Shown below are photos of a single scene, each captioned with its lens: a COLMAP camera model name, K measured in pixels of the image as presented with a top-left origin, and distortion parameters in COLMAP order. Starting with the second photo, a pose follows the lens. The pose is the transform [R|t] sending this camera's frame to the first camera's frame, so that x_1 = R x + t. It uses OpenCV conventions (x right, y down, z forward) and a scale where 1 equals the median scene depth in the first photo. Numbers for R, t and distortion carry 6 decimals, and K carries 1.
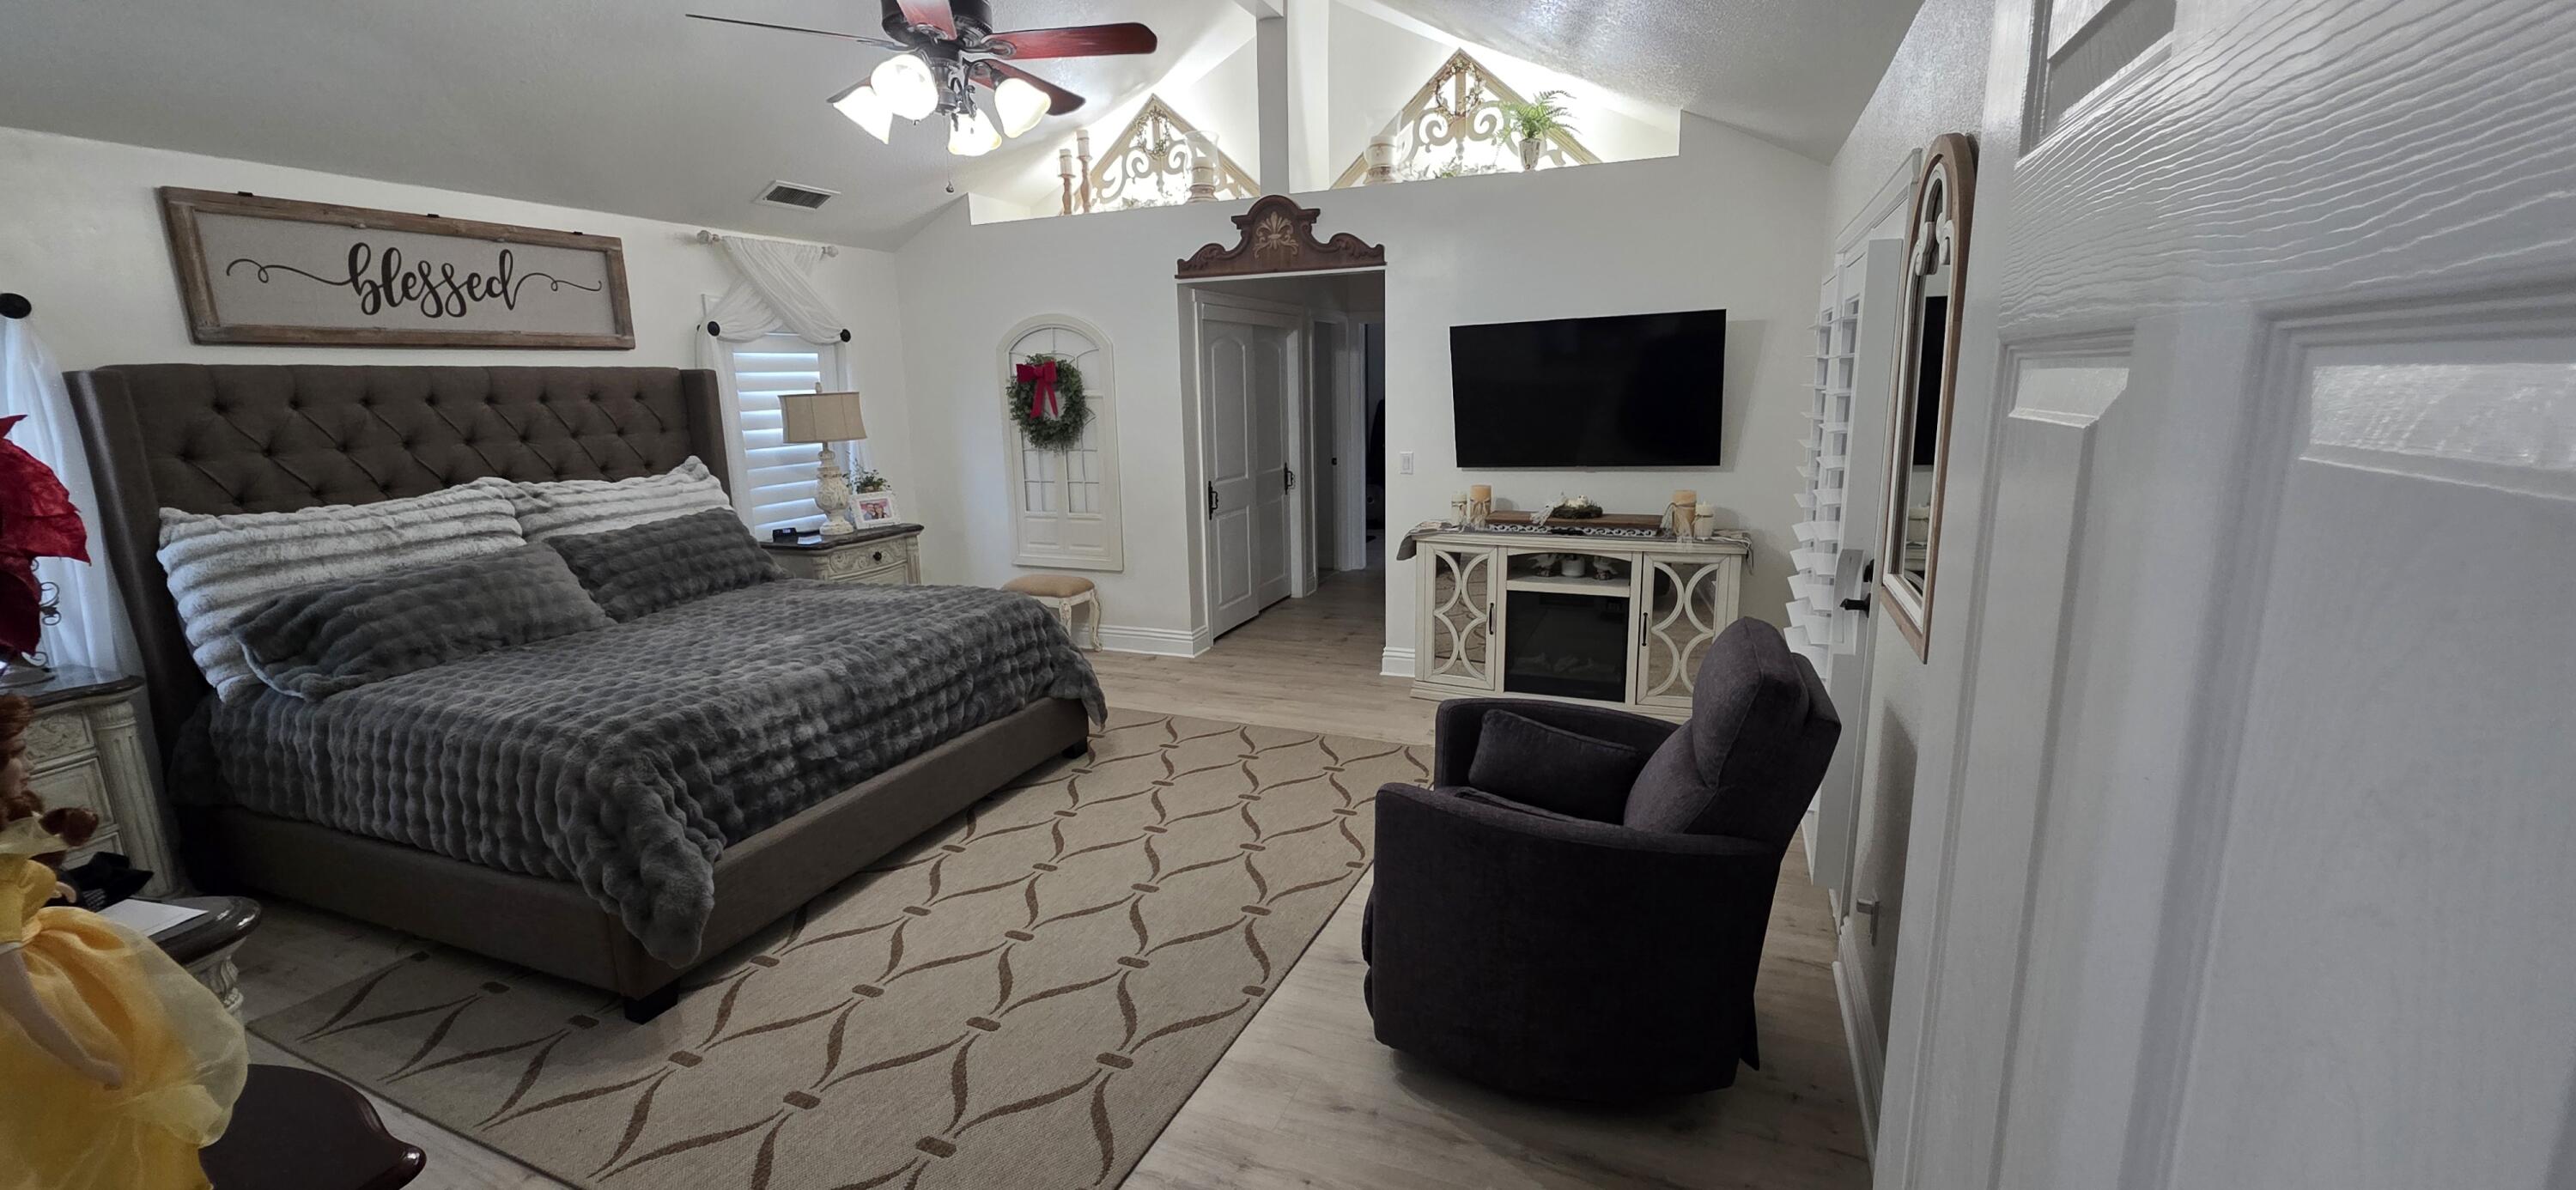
lens RADIAL K [[1034.8, 0, 1280.9], [0, 1034.8, 588.5], [0, 0, 1]] dist [0.000549, -0.000591]
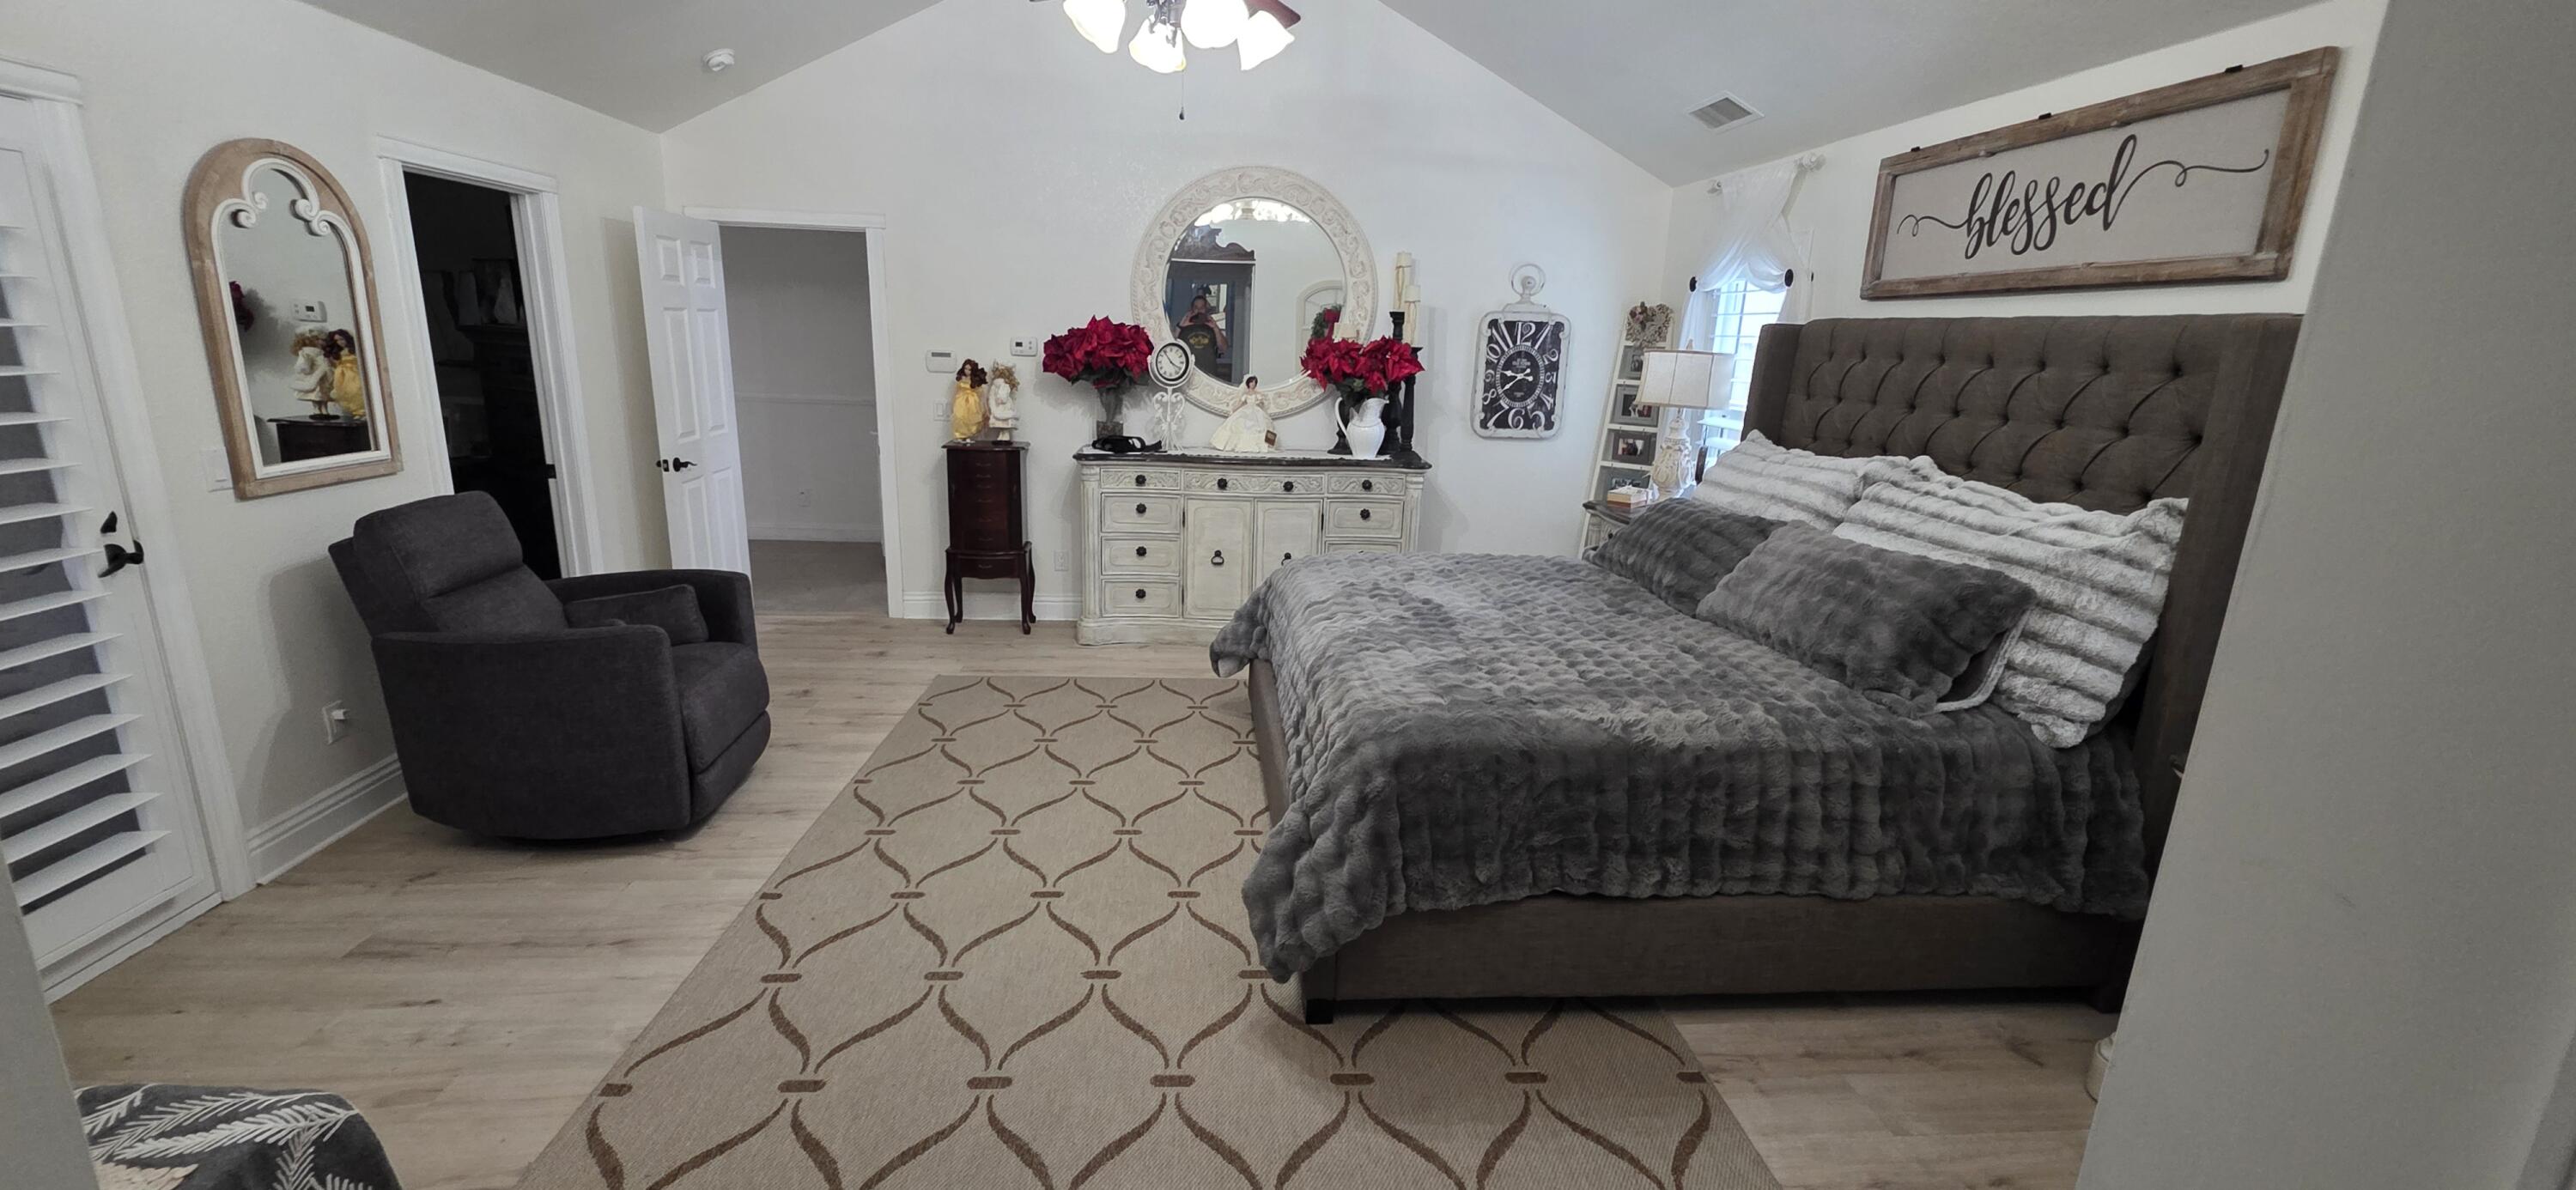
lens RADIAL K [[1034.8, 0, 1281.9], [0, 1034.8, 583.7], [0, 0, 1]] dist [0.000549, -0.000591]
pose [[-0.885453, 0.100329, -0.453770, 0.050821], [-0.108333, 0.904957, 0.411481, -0.302310], [0.451926, 0.413505, -0.790428, 1.488596]]
